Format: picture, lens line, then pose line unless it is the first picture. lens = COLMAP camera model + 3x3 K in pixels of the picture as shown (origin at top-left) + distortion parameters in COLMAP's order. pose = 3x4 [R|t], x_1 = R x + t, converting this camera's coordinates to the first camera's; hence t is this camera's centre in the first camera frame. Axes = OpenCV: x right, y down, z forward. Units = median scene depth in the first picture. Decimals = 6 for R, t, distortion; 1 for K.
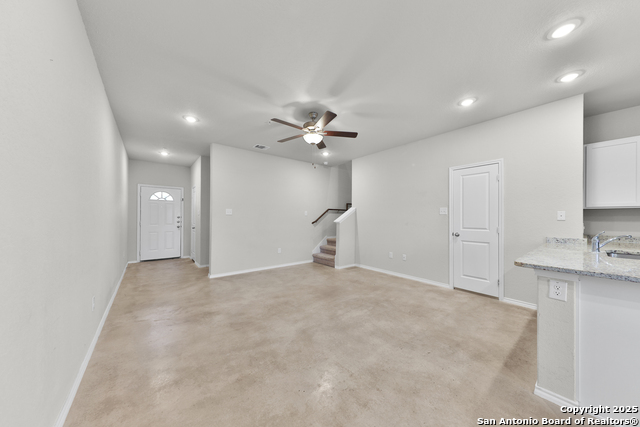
lens RADIAL K [[212.1, 0, 323.9], [0, 212.1, 216.0], [0, 0, 1]] dist [0.001544, -0.000001]
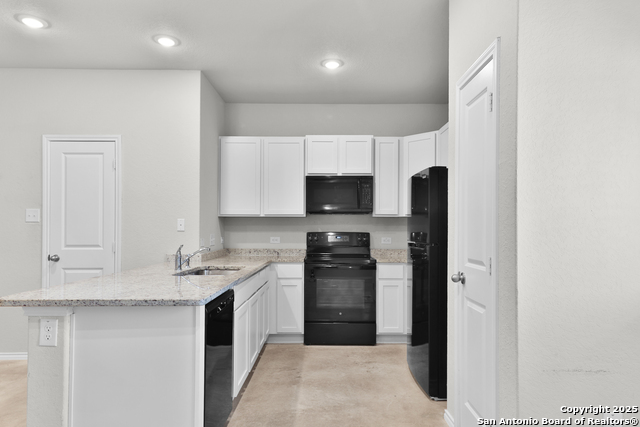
lens RADIAL K [[395.1, 0, 320.3], [0, 395.1, 227.6], [0, 0, 1]] dist [0.002595, 0.001390]
pose [[0.623643, -0.000438, 0.781709, 0.304384], [-0.004899, 0.999978, 0.004469, -0.000444], [-0.781694, -0.006616, 0.623627, -0.229488]]
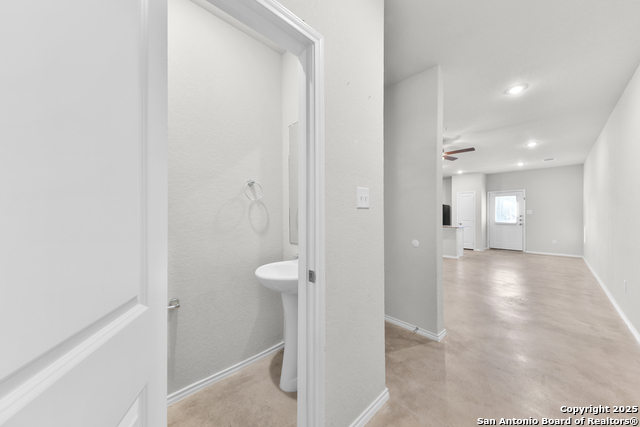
lens RADIAL K [[222.9, 0, 318.7], [0, 222.9, 216.7], [0, 0, 1]] dist [0.000086, -0.000017]
pose [[-0.067942, -0.008282, 0.997655, -1.539909], [-0.004790, 0.999957, 0.007975, 0.001357], [-0.997678, -0.004236, -0.067979, 1.961726]]
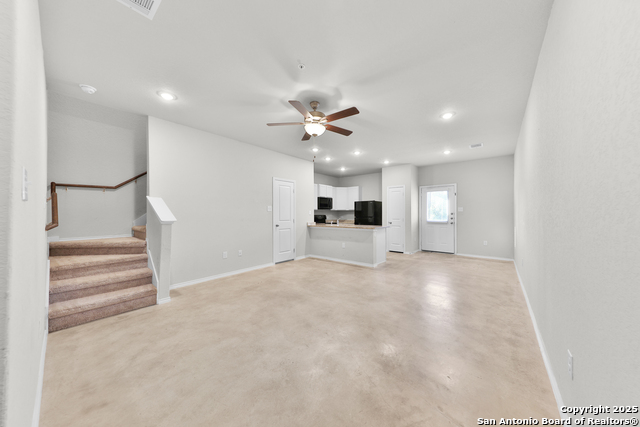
lens RADIAL K [[216.0, 0, 320.0], [0, 216.0, 213.5], [0, 0, 1]] dist [0.007666, -0.000007]
pose [[-0.193465, -0.003013, 0.981103, -1.042805], [-0.005580, 0.999982, 0.001970, 0.002979], [-0.981091, -0.005094, -0.193478, 1.215814]]
